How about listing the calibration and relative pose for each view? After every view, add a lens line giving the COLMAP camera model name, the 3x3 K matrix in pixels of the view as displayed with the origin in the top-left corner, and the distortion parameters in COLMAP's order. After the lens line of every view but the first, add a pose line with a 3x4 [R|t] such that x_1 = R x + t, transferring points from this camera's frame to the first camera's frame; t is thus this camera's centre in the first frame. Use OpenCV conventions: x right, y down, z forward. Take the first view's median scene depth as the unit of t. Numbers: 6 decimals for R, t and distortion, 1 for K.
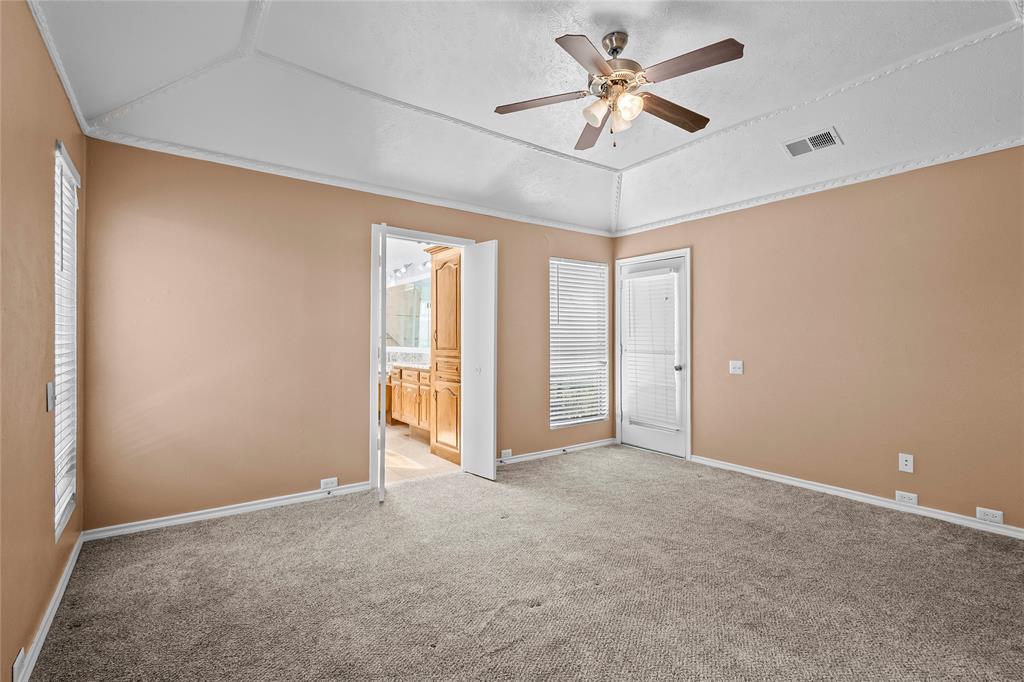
lens RADIAL K [[469.5, 0, 512.5], [0, 469.5, 335.5], [0, 0, 1]] dist [0.008111, -0.001578]
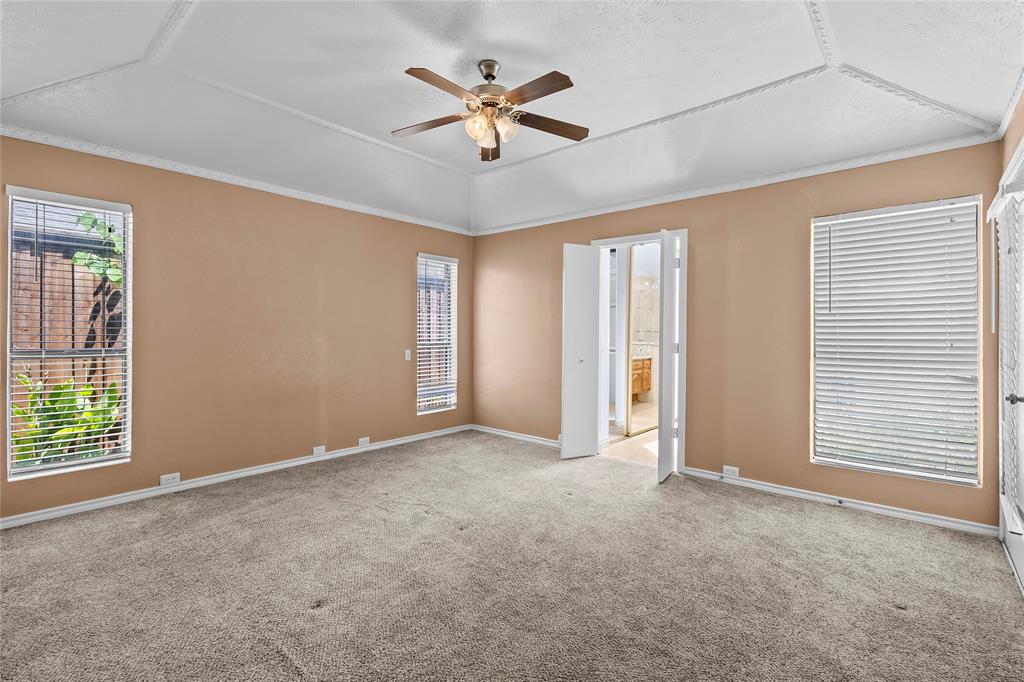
lens RADIAL K [[469.5, 0, 513.3], [0, 469.5, 335.8], [0, 0, 1]] dist [0.008111, -0.001578]
pose [[0.217974, 0.002911, -0.975950, 0.771634], [0.000896, 0.999995, 0.003183, 0.007404], [0.975954, -0.001568, 0.217970, 0.468967]]
